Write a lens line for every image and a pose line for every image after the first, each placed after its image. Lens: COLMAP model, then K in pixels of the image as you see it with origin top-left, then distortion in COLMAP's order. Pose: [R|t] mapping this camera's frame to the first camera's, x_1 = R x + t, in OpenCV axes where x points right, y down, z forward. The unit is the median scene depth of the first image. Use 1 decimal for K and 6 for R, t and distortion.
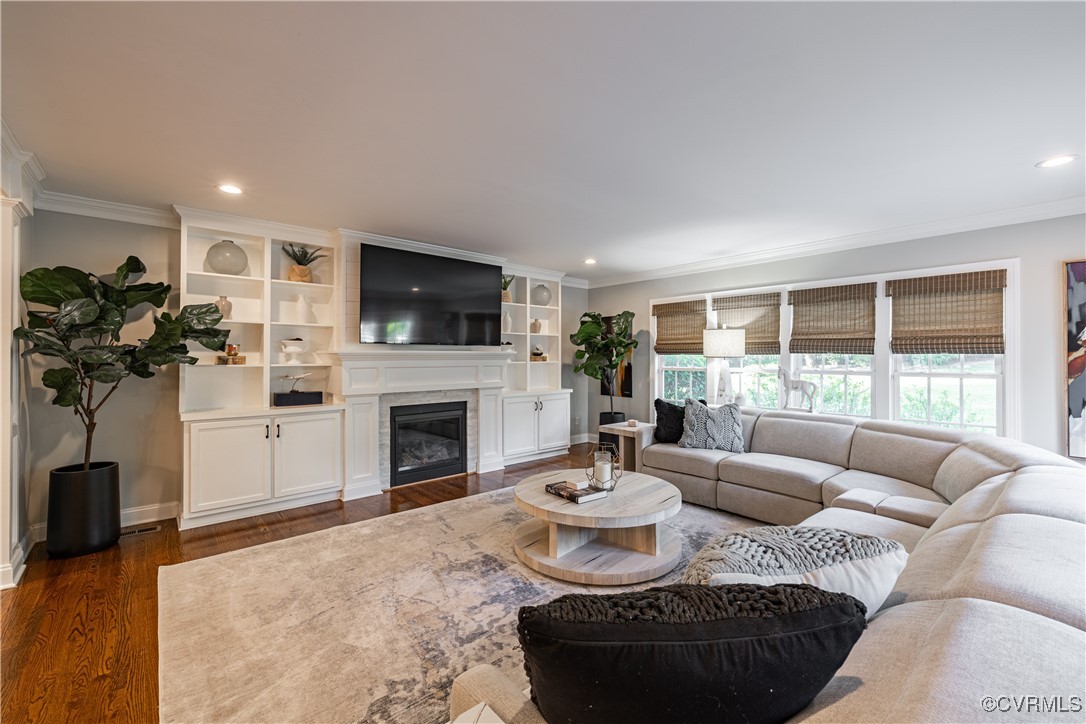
lens RADIAL K [[454.6, 0, 540.6], [0, 454.6, 356.7], [0, 0, 1]] dist [0.003450, 0.000282]
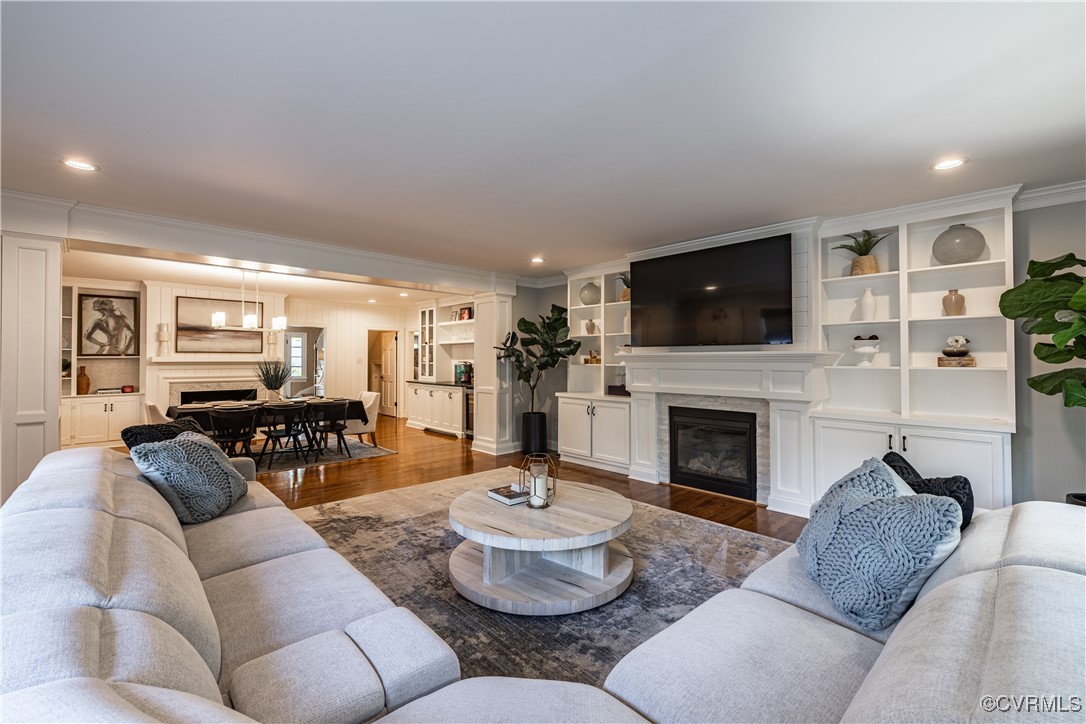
lens RADIAL K [[454.6, 0, 540.9], [0, 454.6, 353.1], [0, 0, 1]] dist [0.003450, 0.000282]
pose [[0.043557, -0.010902, -0.998991, 0.733170], [0.002477, 0.999939, -0.010804, -0.001913], [0.999048, -0.002004, 0.043581, 0.678546]]
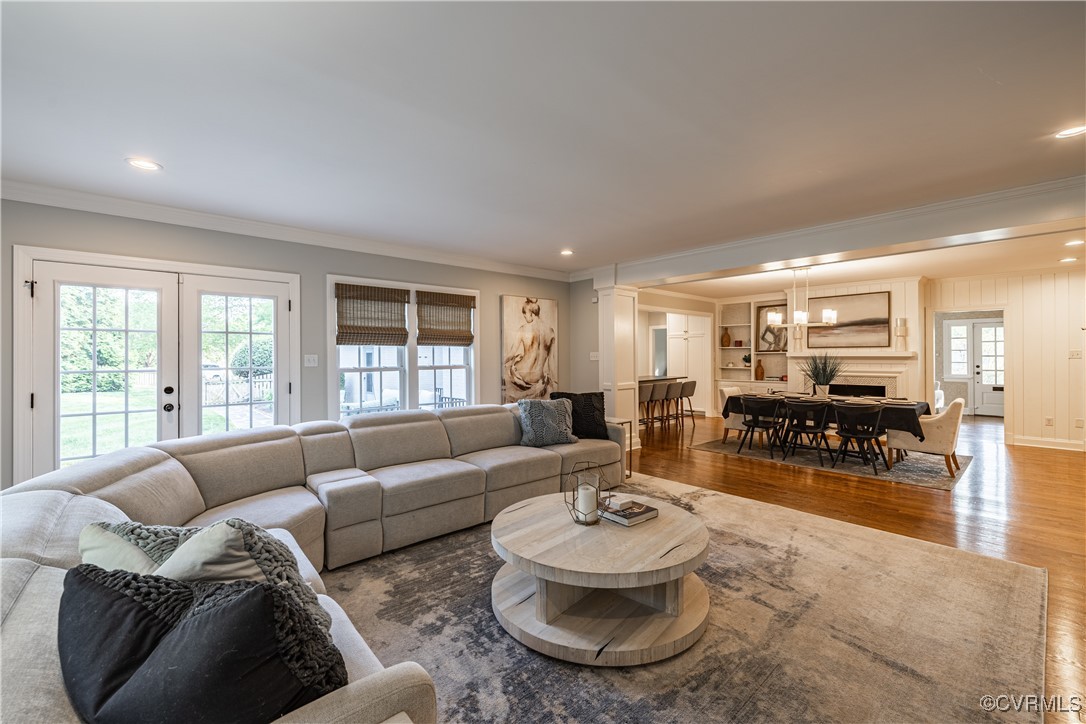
lens RADIAL K [[454.6, 0, 544.5], [0, 454.6, 359.3], [0, 0, 1]] dist [0.003450, 0.000282]
pose [[-0.999662, 0.005293, -0.025443, 0.163159], [0.005154, 0.999972, 0.005496, 0.004027], [0.025472, 0.005363, -0.999661, 1.252678]]
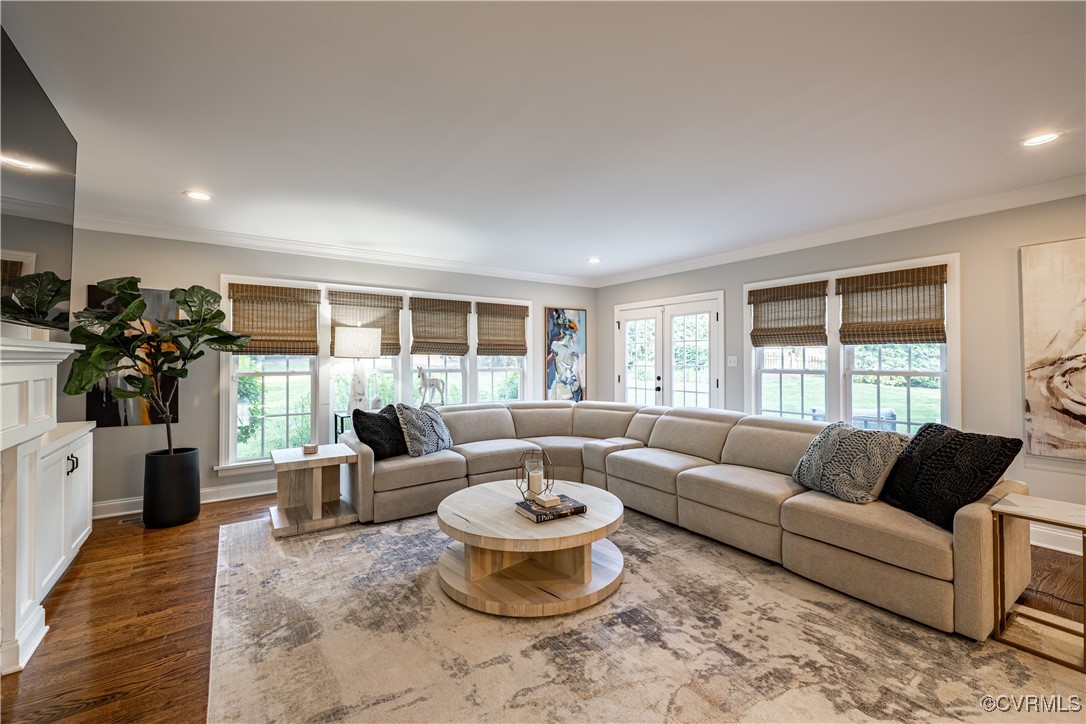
lens RADIAL K [[454.6, 0, 542.6], [0, 454.6, 361.1], [0, 0, 1]] dist [0.003450, 0.000282]
pose [[0.100662, -0.007350, 0.994894, -0.543533], [0.000433, 0.999973, 0.007344, 0.000496], [-0.994921, -0.000309, 0.100662, 0.625717]]
